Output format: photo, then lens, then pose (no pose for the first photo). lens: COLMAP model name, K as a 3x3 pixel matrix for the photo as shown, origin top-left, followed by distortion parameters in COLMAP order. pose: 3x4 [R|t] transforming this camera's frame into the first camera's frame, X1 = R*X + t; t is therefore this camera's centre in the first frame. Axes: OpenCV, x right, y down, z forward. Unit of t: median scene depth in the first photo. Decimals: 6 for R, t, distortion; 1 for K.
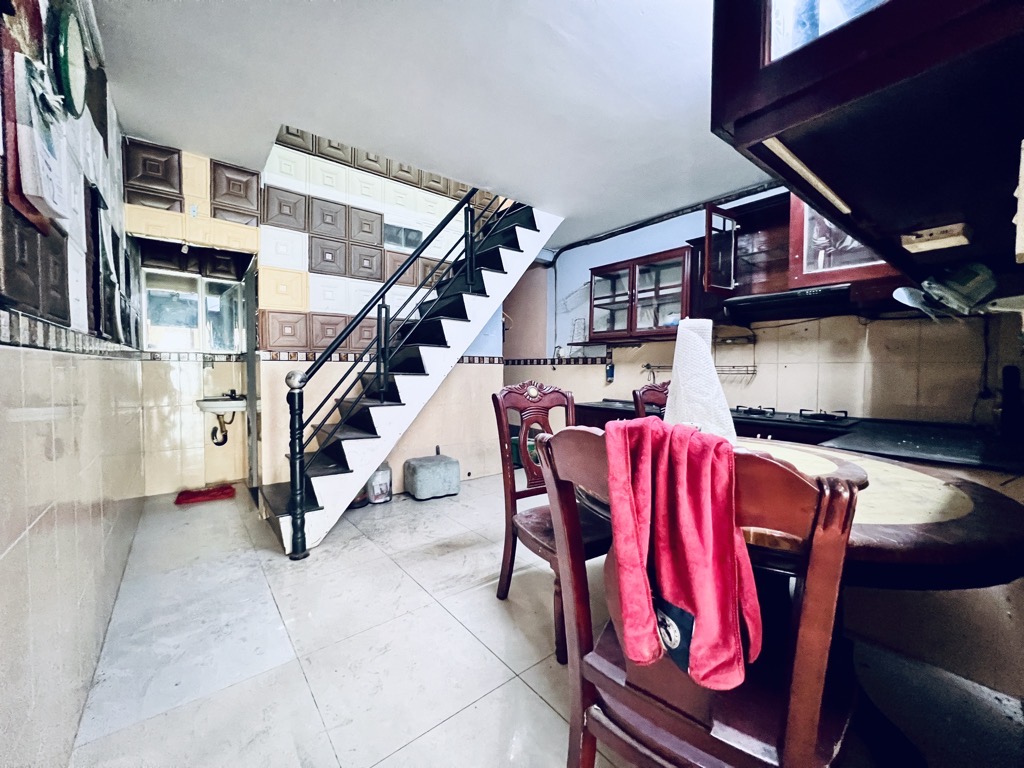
lens RADIAL K [[410.6, 0, 512.4], [0, 410.6, 382.8], [0, 0, 1]] dist [0.001885, 0.001213]
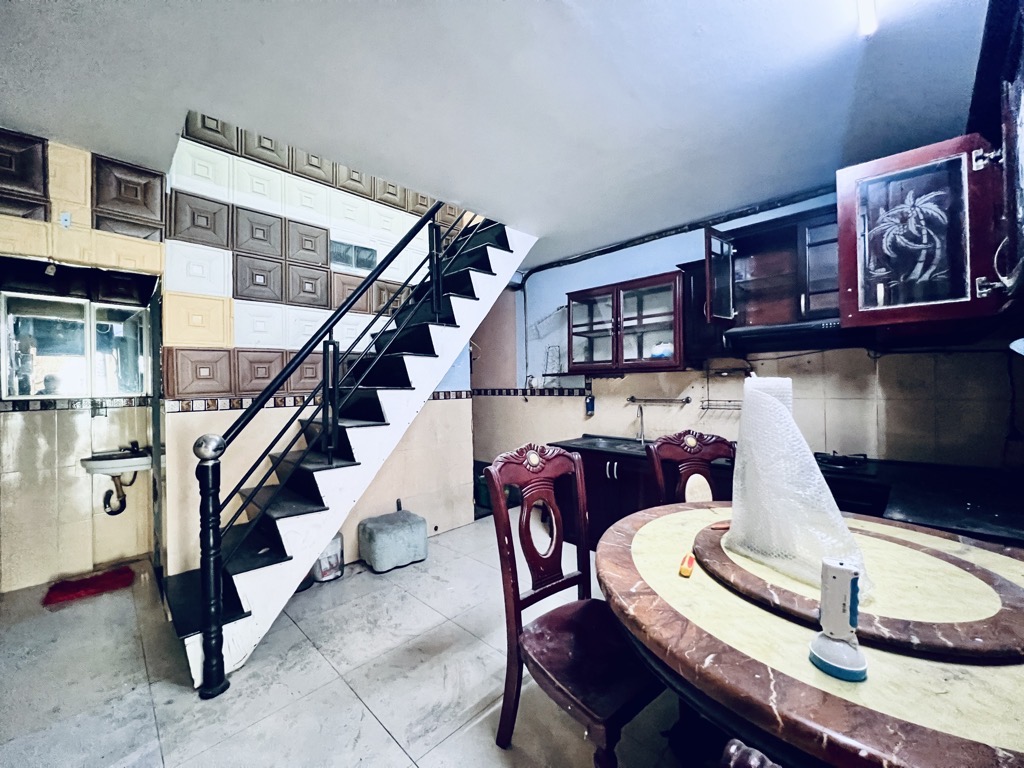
lens RADIAL K [[410.6, 0, 512.3], [0, 410.6, 383.6], [0, 0, 1]] dist [0.001885, 0.001213]
pose [[0.993188, -0.022265, 0.114373, -0.050813], [0.026383, 0.999052, -0.034616, -0.063054], [-0.113494, 0.037398, 0.992835, 0.151611]]
